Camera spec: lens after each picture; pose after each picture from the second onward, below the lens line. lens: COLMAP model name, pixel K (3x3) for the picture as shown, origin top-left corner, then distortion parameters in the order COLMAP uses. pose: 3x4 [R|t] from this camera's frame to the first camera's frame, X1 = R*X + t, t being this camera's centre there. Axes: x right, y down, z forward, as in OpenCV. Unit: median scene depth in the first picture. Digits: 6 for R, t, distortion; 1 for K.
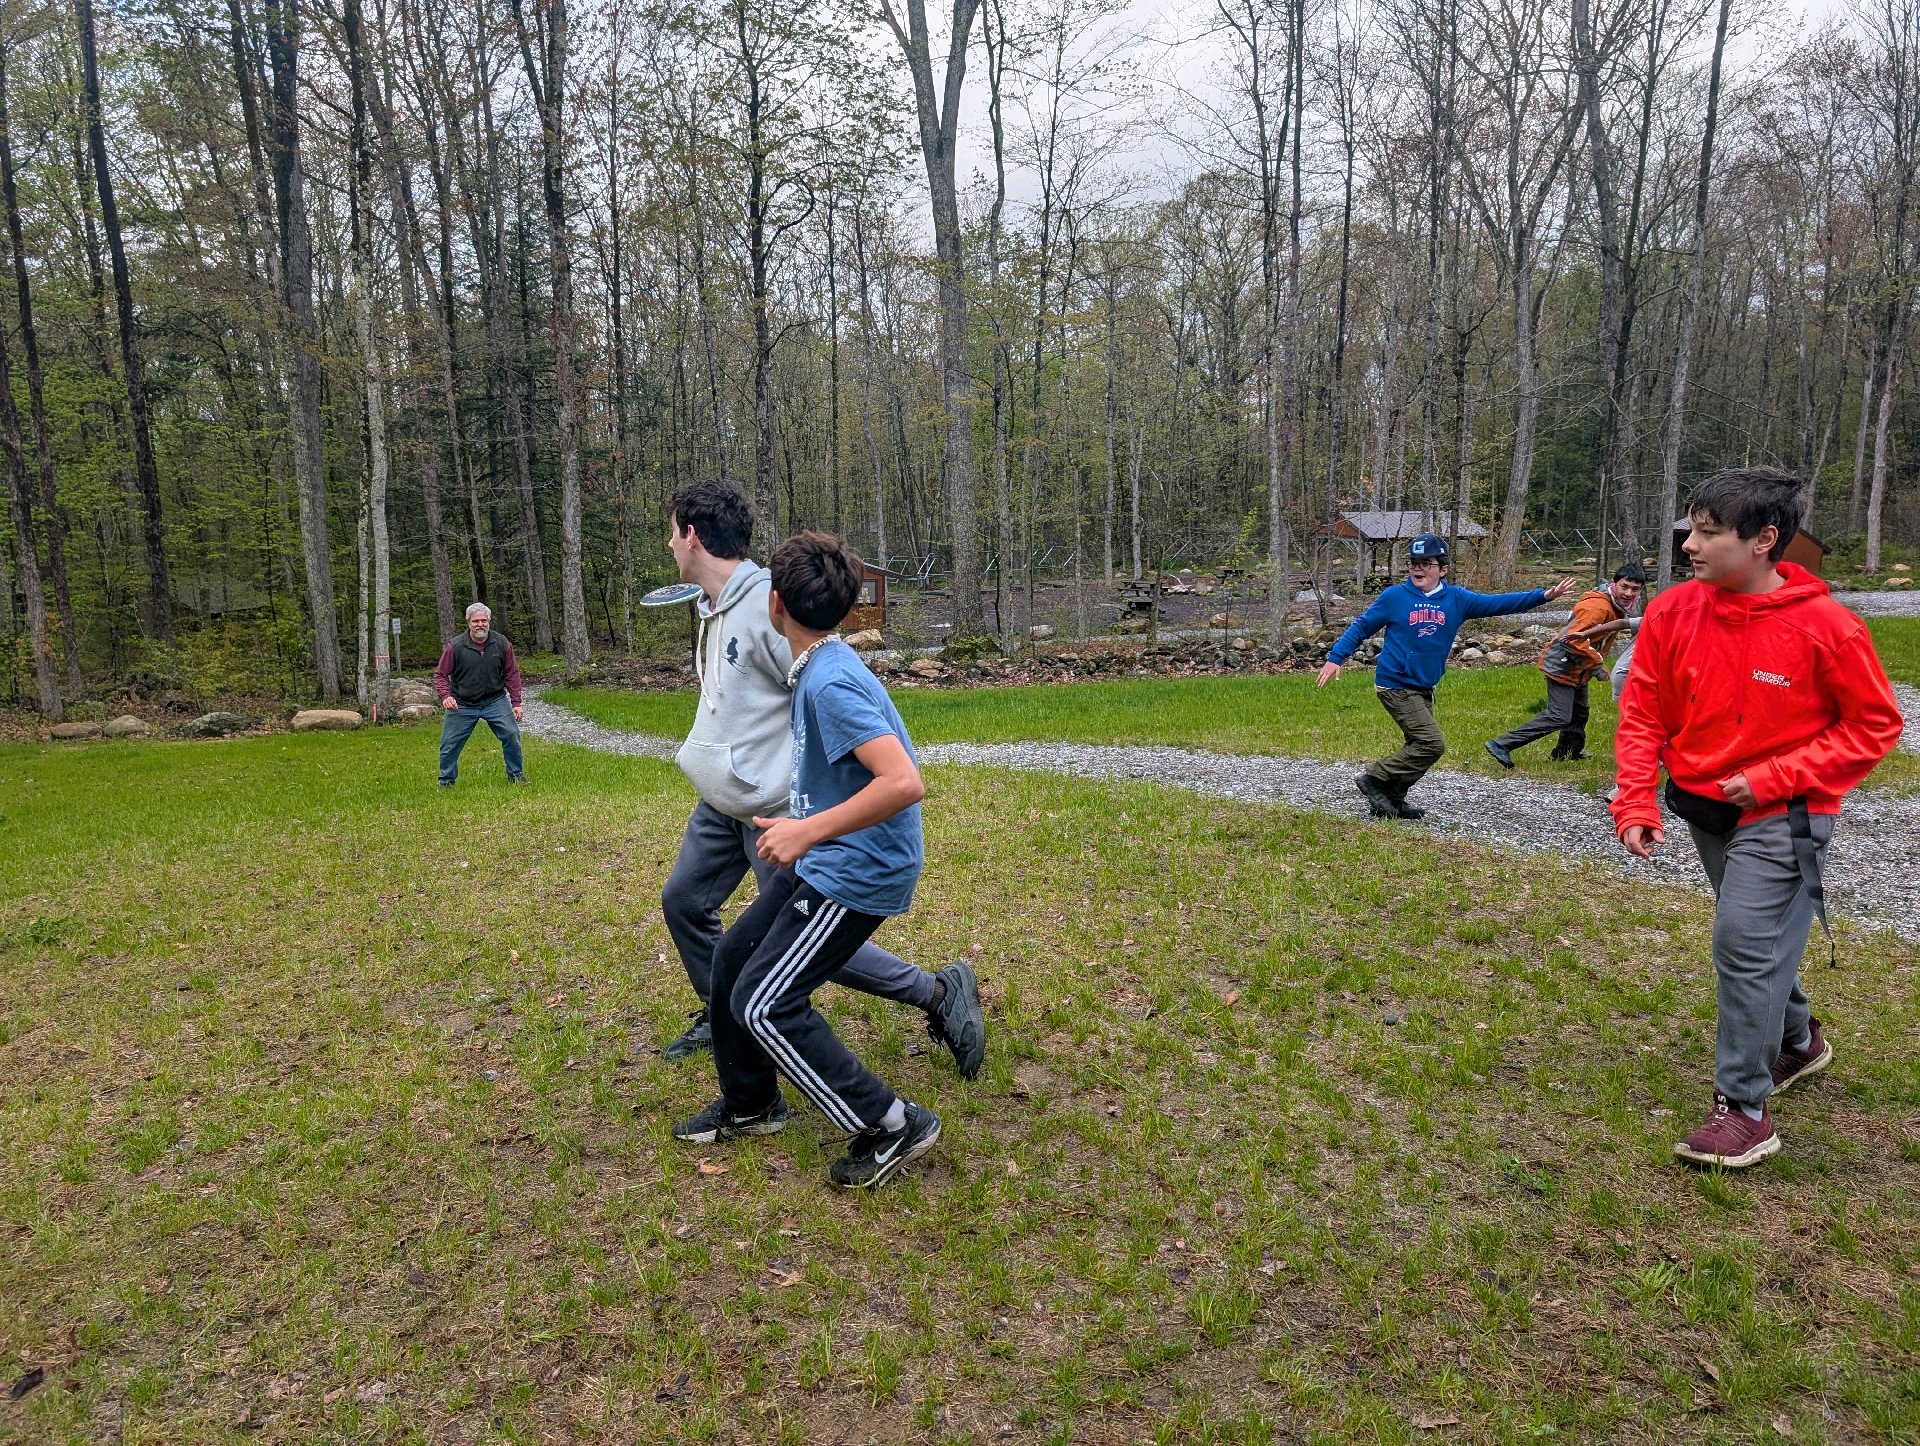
lens RADIAL K [[1329.2, 0, 960.0], [0, 1329.2, 723.0], [0, 0, 1]] dist [0.004571, -0.002198]
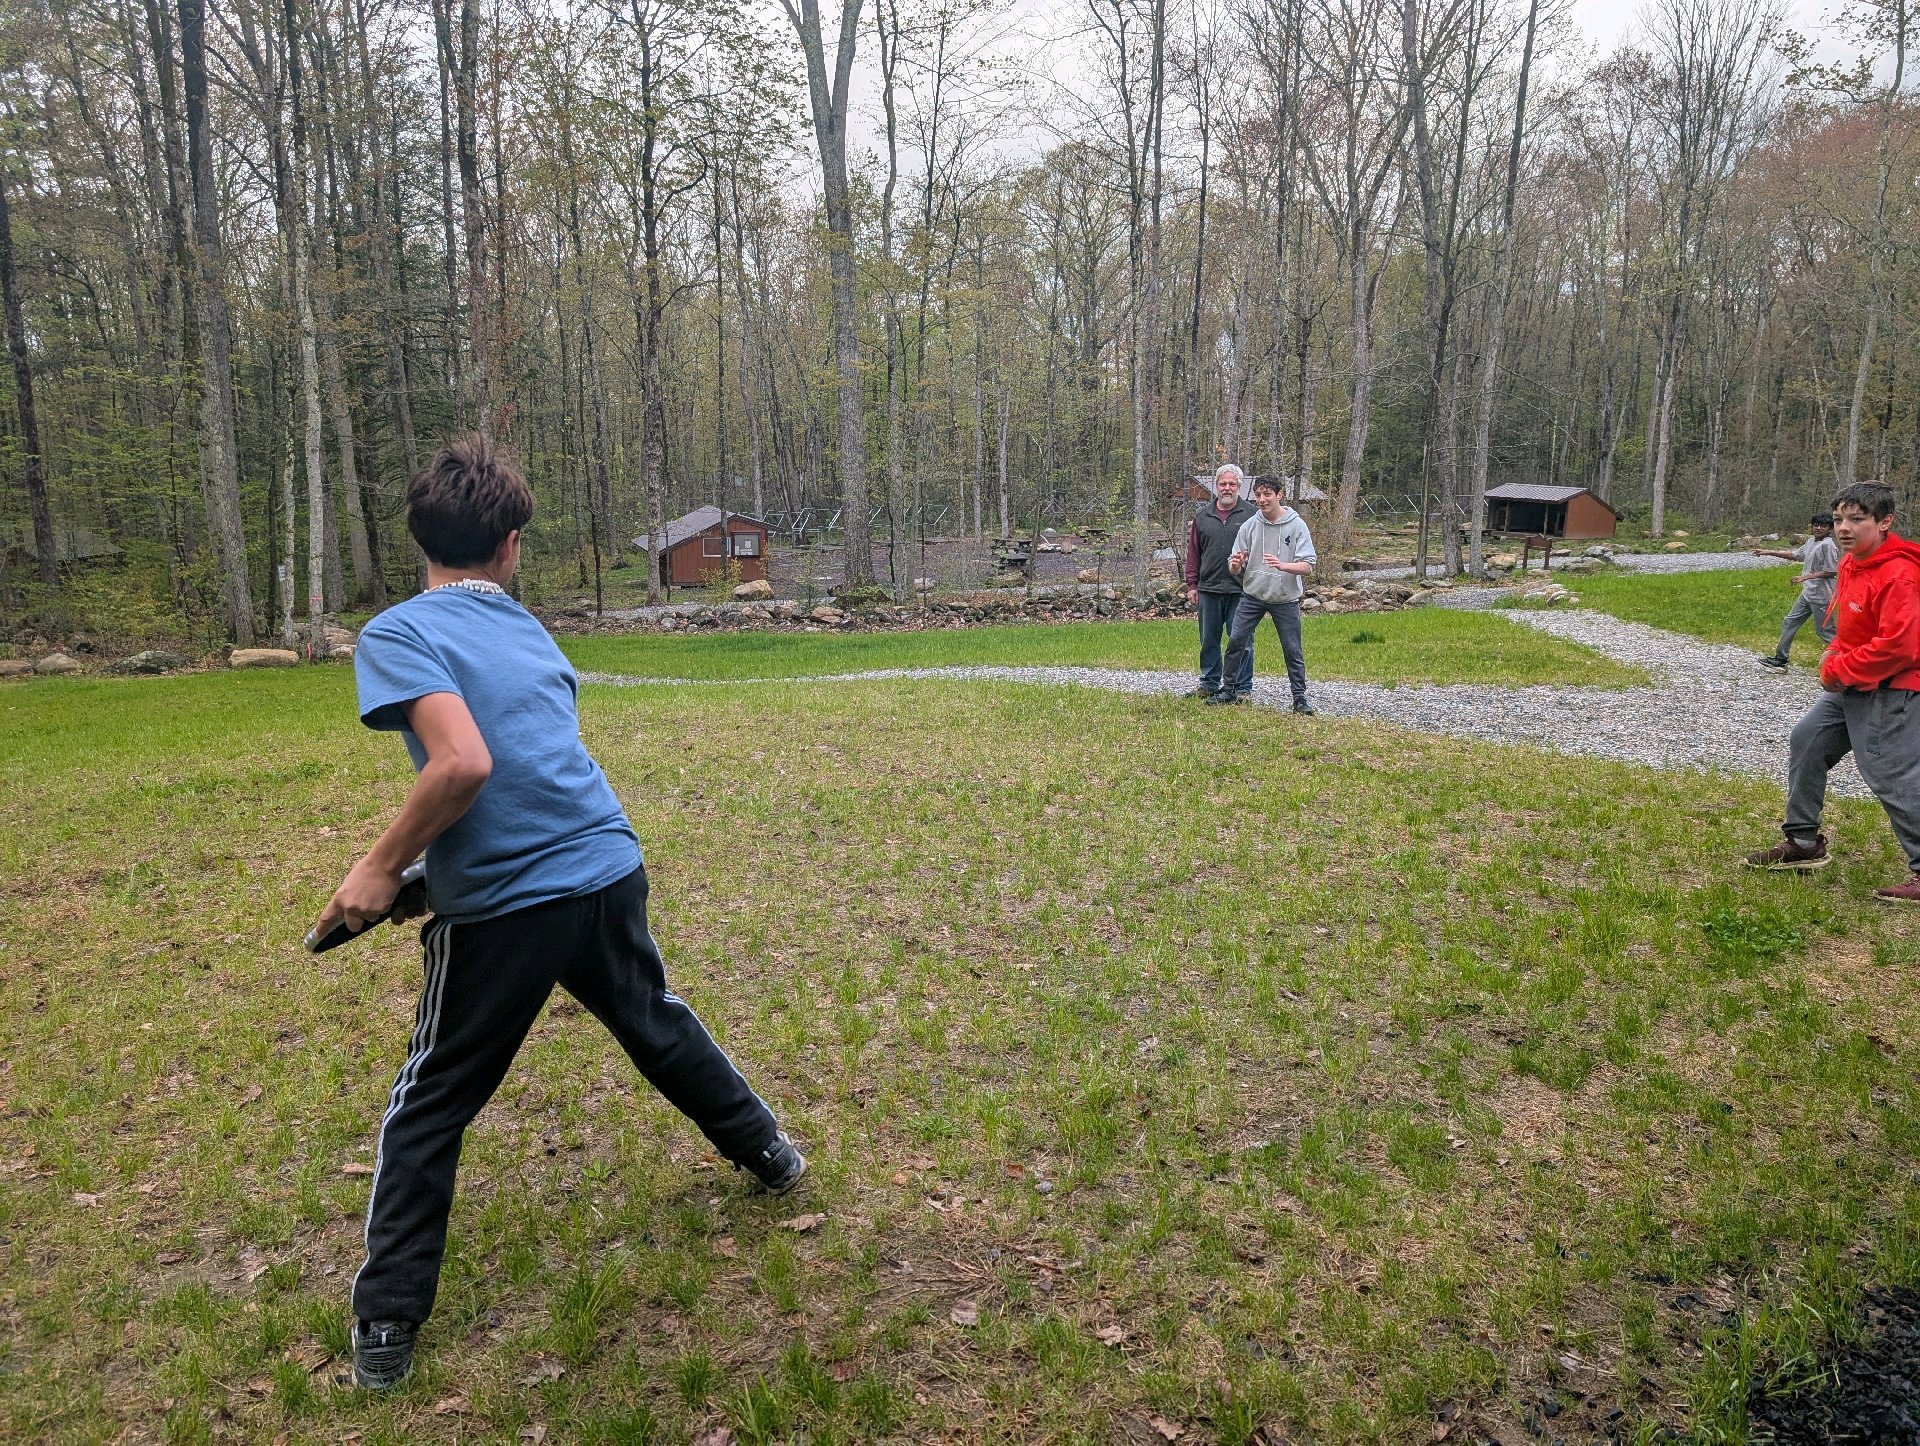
lens RADIAL K [[1427.0, 0, 960.0], [0, 1427.0, 723.0], [0, 0, 1]] dist [0.033405, -0.054508]
pose [[0.992457, -0.003939, 0.122533, -0.051078], [0.001574, 0.999811, 0.019397, 0.020633], [-0.122586, -0.019058, 0.992275, -0.143400]]
